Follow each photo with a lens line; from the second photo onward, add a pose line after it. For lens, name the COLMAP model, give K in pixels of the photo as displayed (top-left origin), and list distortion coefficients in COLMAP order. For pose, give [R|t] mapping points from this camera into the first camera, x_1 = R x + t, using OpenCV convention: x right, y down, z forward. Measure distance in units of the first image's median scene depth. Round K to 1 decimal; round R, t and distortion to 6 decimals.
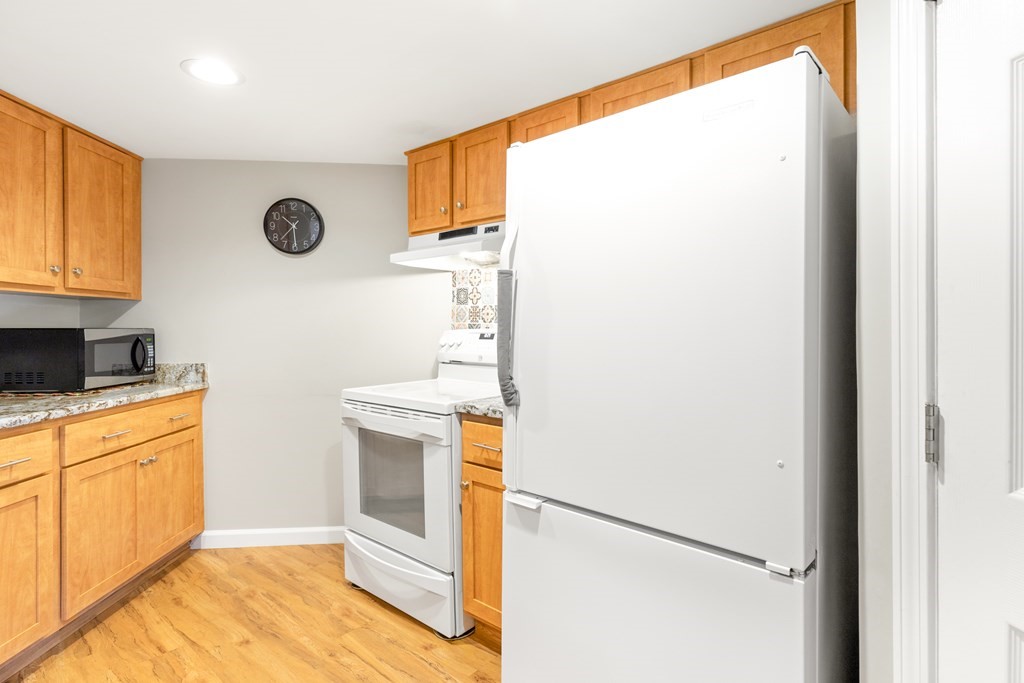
lens RADIAL K [[496.8, 0, 515.0], [0, 496.8, 332.1], [0, 0, 1]] dist [0.002303, -0.000070]
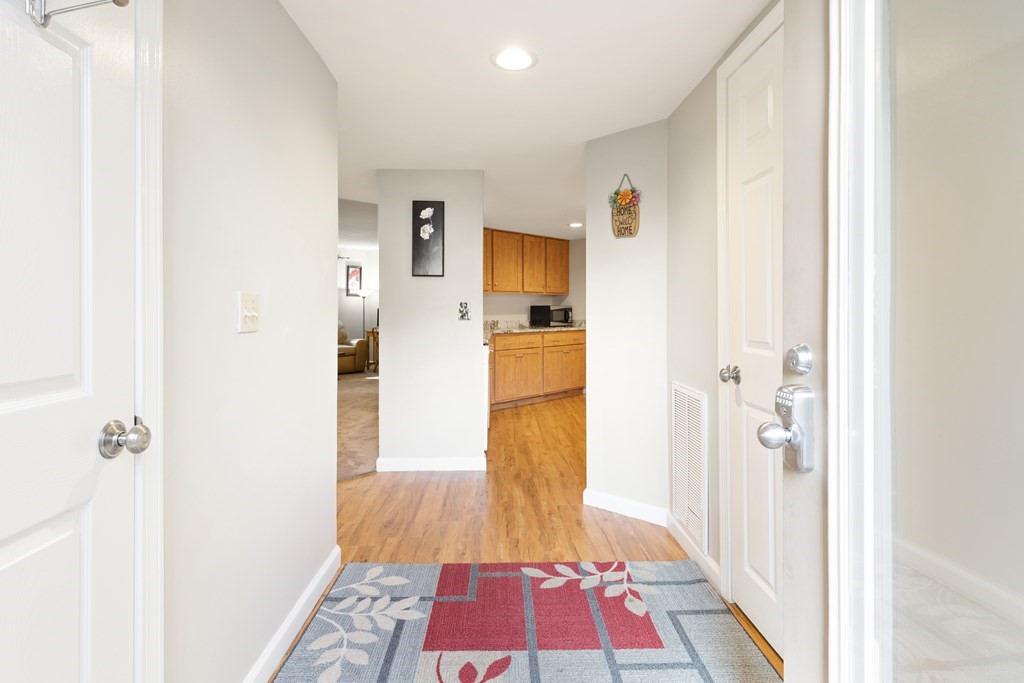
lens RADIAL K [[496.8, 0, 521.8], [0, 496.8, 306.8], [0, 0, 1]] dist [0.002303, -0.000070]
pose [[0.681090, 0.003527, -0.732191, 1.183233], [-0.004387, 0.999990, 0.000736, -0.003447], [0.732186, 0.002710, 0.681099, -1.140521]]
